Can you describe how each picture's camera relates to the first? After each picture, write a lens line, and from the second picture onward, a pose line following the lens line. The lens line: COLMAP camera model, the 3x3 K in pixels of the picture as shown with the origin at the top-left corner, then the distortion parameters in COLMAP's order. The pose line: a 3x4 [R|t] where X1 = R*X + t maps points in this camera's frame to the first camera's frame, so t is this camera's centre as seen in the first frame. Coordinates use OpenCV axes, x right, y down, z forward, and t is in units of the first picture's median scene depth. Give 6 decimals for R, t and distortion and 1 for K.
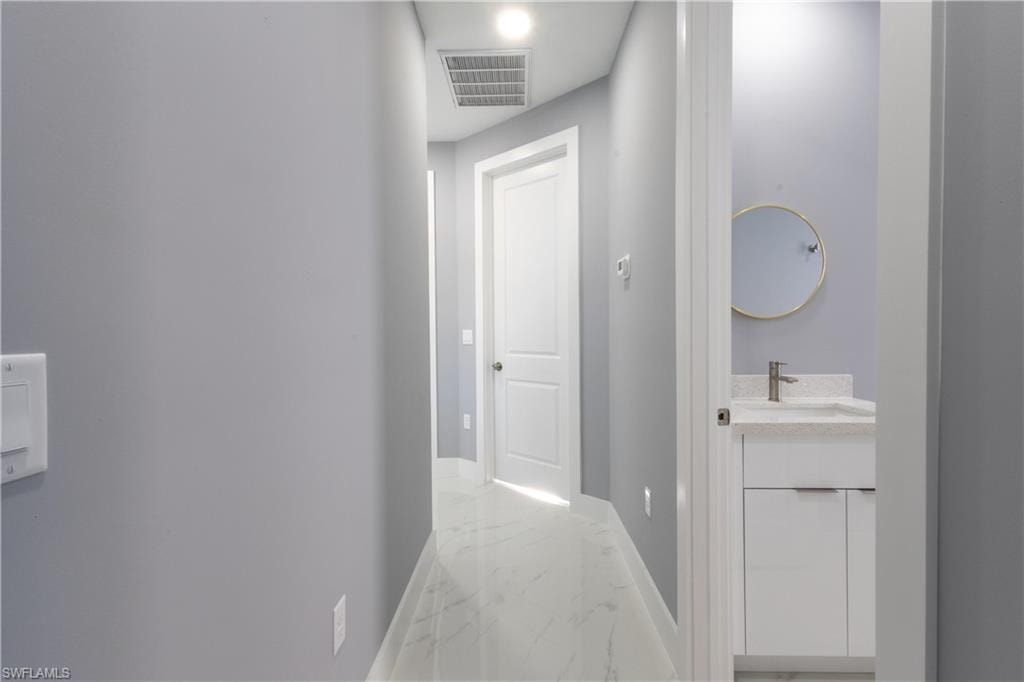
lens RADIAL K [[468.0, 0, 509.0], [0, 468.0, 337.9], [0, 0, 1]] dist [0.013206, -0.000208]
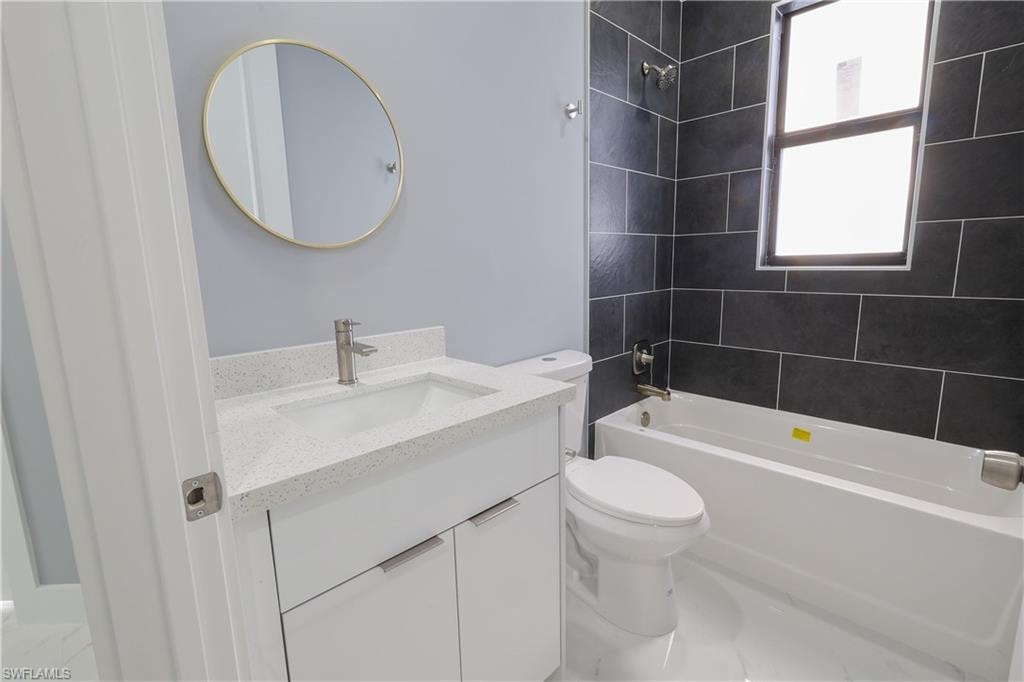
lens RADIAL K [[468.0, 0, 509.0], [0, 468.0, 337.9], [0, 0, 1]] dist [0.013206, -0.000208]
pose [[0.699020, -0.125611, 0.703983, 0.285991], [0.032173, 0.988979, 0.144517, -0.007454], [-0.714378, -0.078372, 0.695358, 0.422975]]
